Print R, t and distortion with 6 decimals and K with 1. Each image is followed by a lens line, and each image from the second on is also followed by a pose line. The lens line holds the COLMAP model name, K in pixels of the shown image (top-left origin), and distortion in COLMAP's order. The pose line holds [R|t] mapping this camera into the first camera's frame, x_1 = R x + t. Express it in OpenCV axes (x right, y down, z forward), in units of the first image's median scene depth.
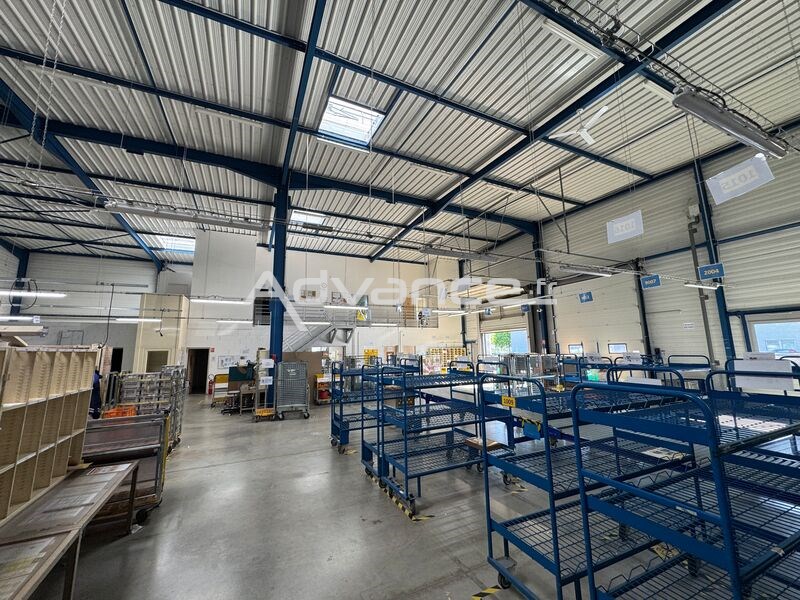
lens RADIAL K [[318.2, 0, 401.8], [0, 318.2, 299.3], [0, 0, 1]] dist [-0.003581, 0.000234]
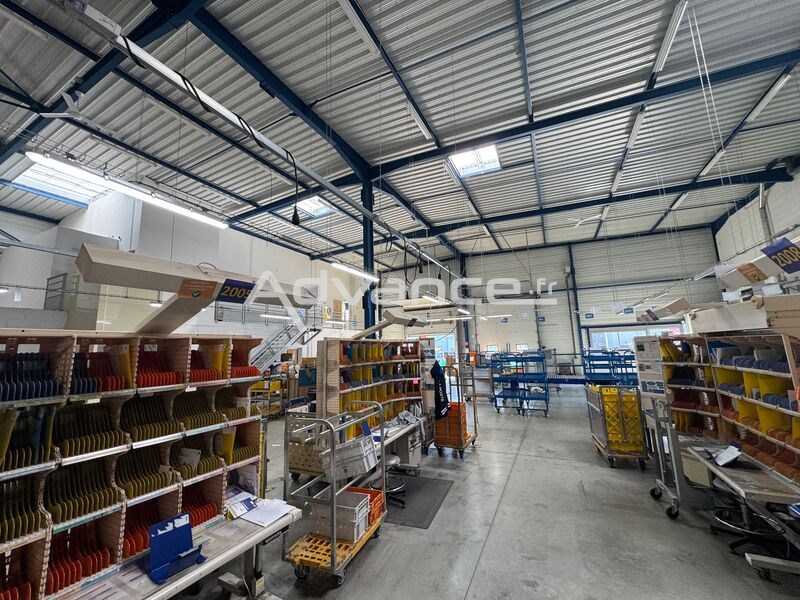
lens RADIAL K [[318.2, 0, 401.8], [0, 318.2, 299.3], [0, 0, 1]] dist [-0.003581, 0.000234]
pose [[0.773786, 0.087186, 0.627418, -0.926793], [-0.077183, 0.996079, -0.043227, 0.040173], [-0.628727, -0.014977, 0.777482, 0.184364]]
